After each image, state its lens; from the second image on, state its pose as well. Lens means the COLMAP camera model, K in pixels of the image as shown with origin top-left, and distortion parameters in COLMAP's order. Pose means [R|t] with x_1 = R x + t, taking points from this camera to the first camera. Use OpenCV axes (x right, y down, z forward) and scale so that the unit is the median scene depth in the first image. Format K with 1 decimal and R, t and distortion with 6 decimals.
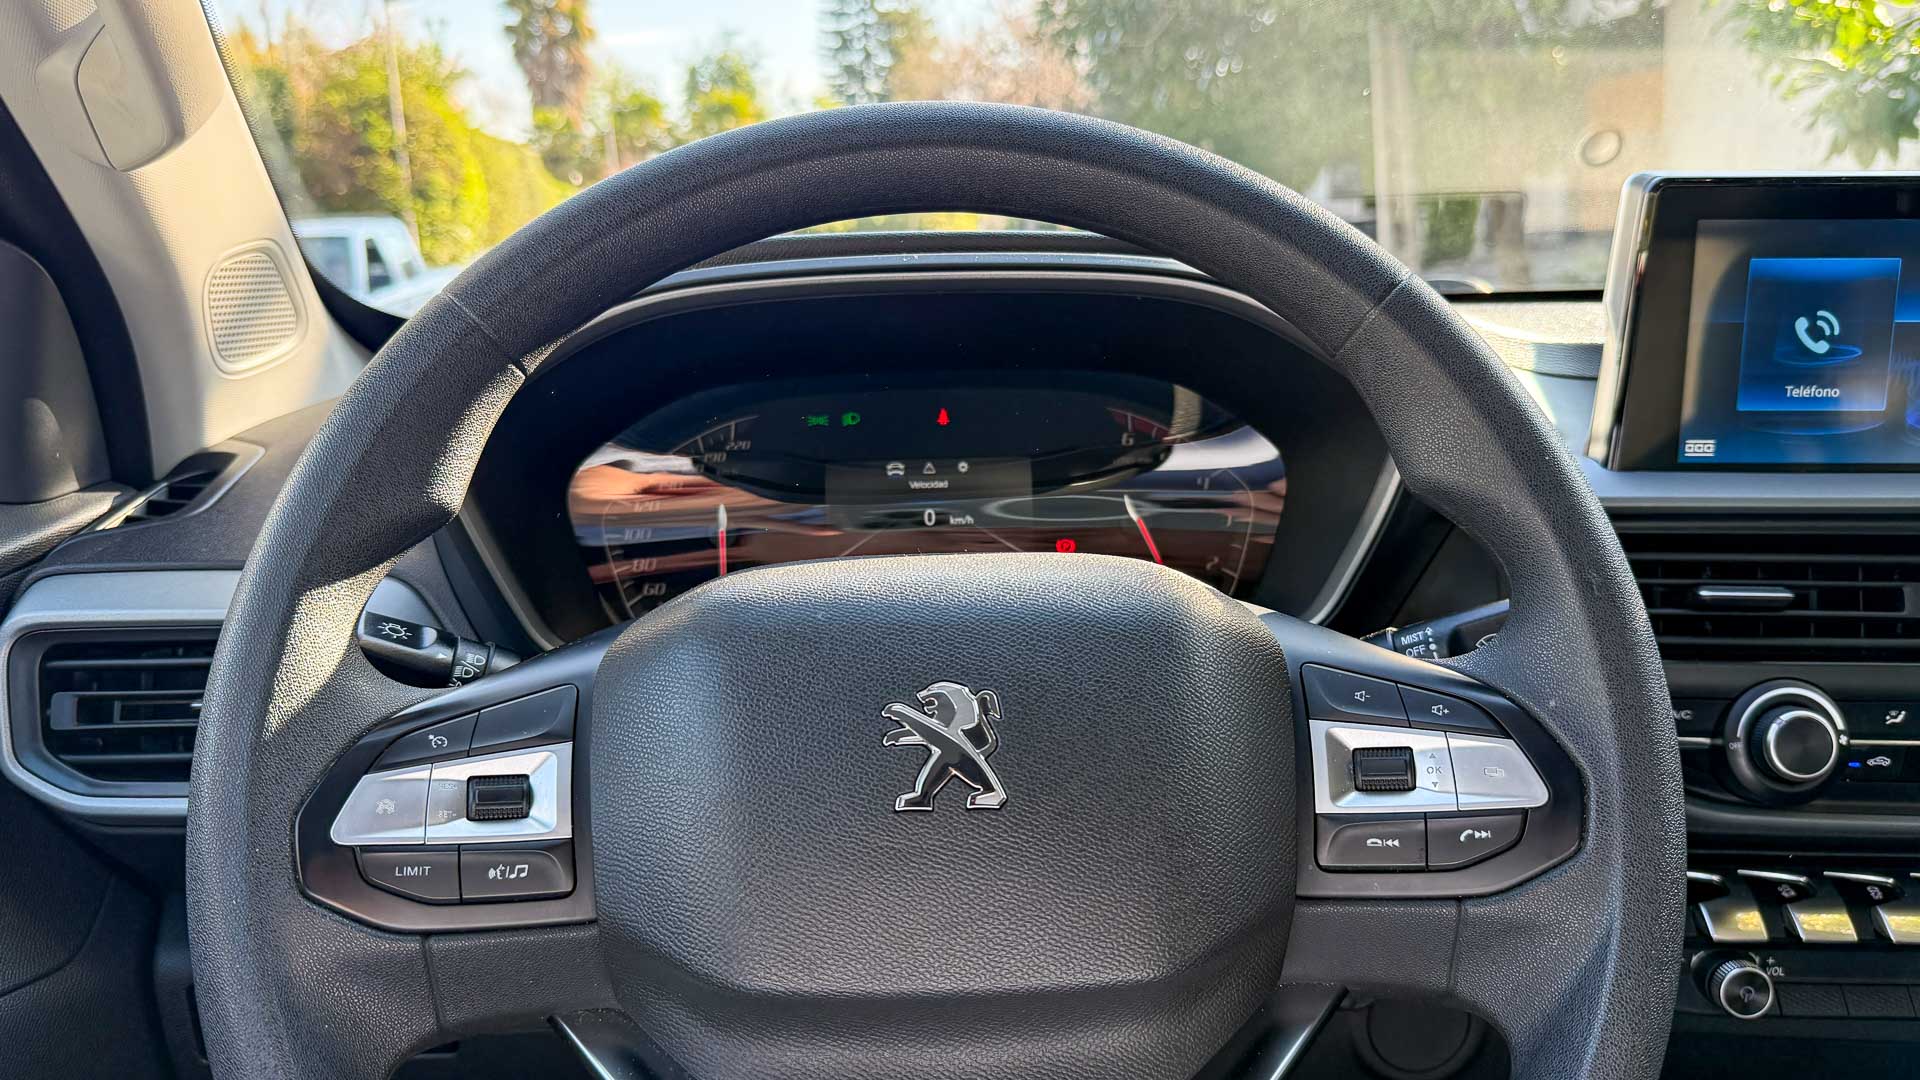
lens RADIAL K [[1404.6, 0, 978.7], [0, 1404.6, 539.7], [0, 0, 1]] dist [0.077900, -0.130819]
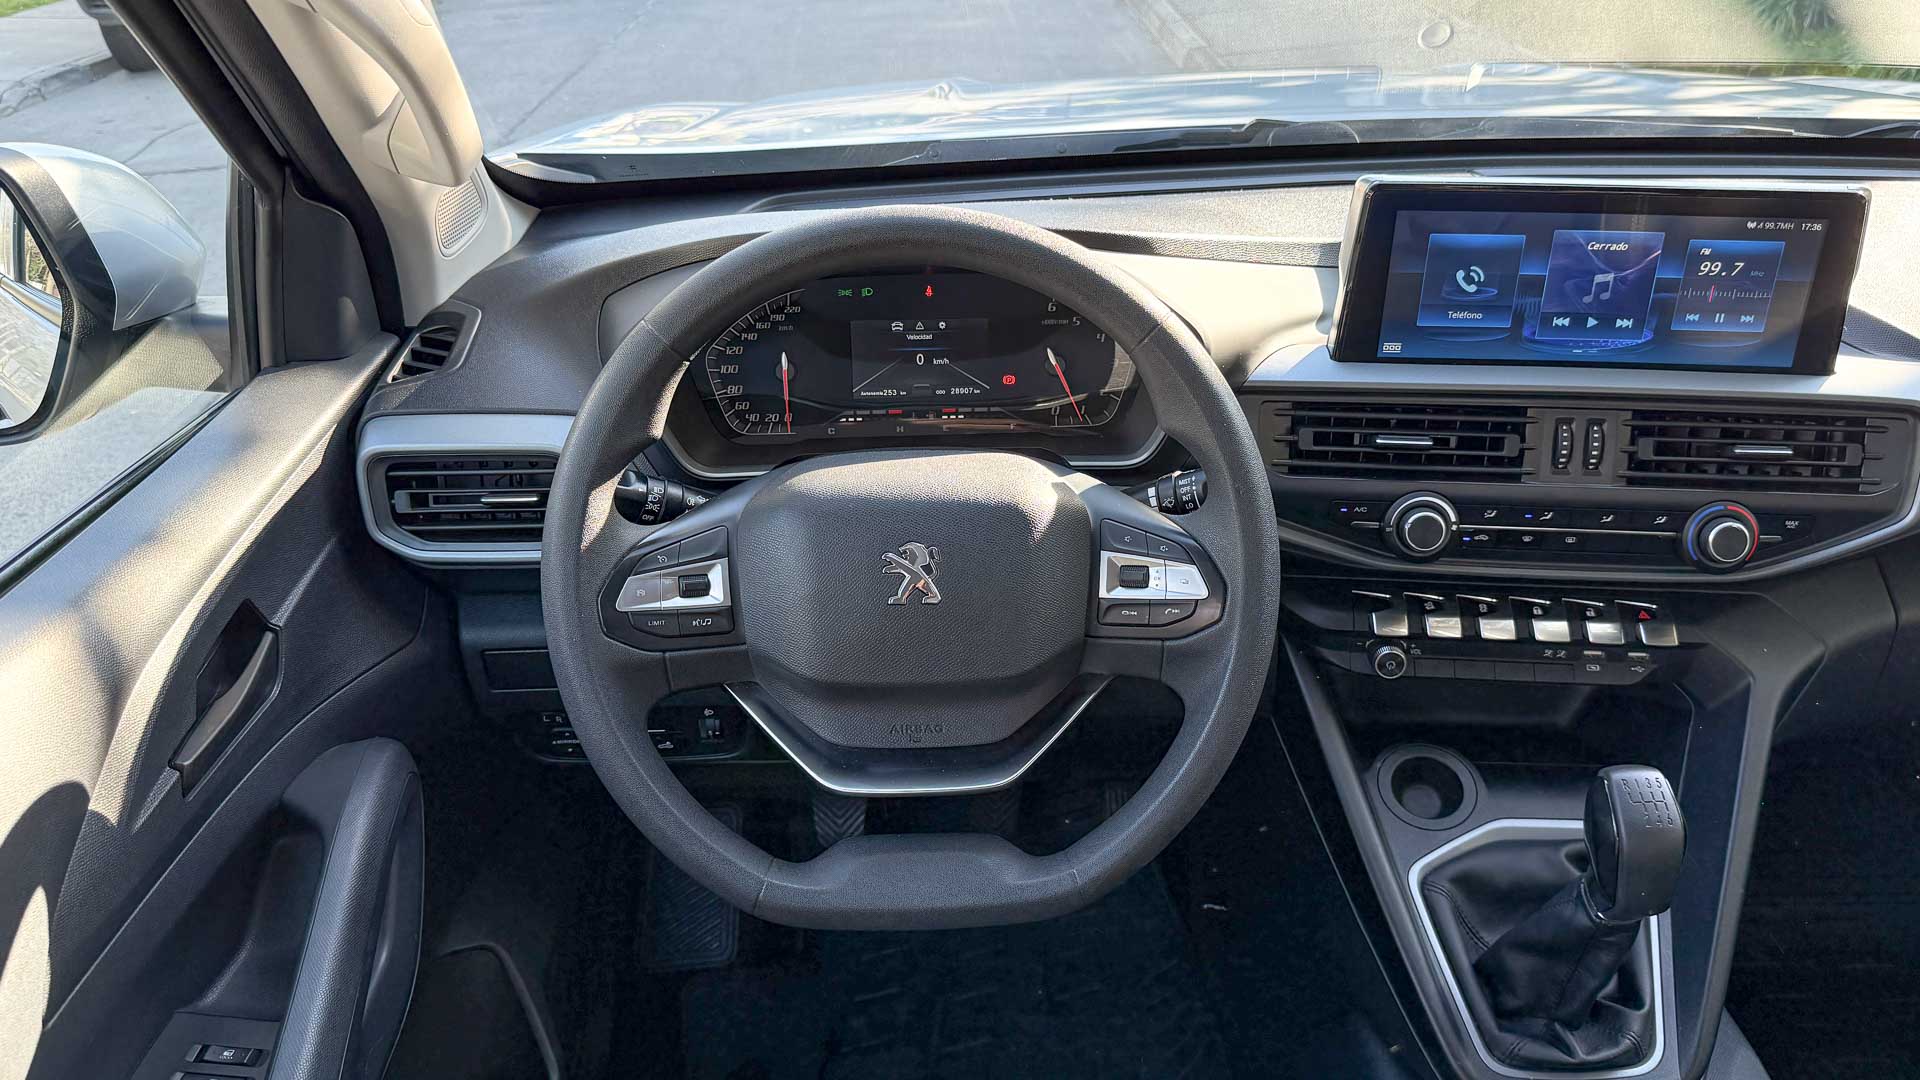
lens RADIAL K [[1477.3, 0, 999.6], [0, 1477.3, 537.0], [0, 0, 1]] dist [0.120455, -0.296533]
pose [[0.999879, 0.013009, -0.008542, 0.115671], [-0.009998, 0.957571, 0.288025, -0.503755], [0.011927, -0.287905, 0.957585, -1.013611]]
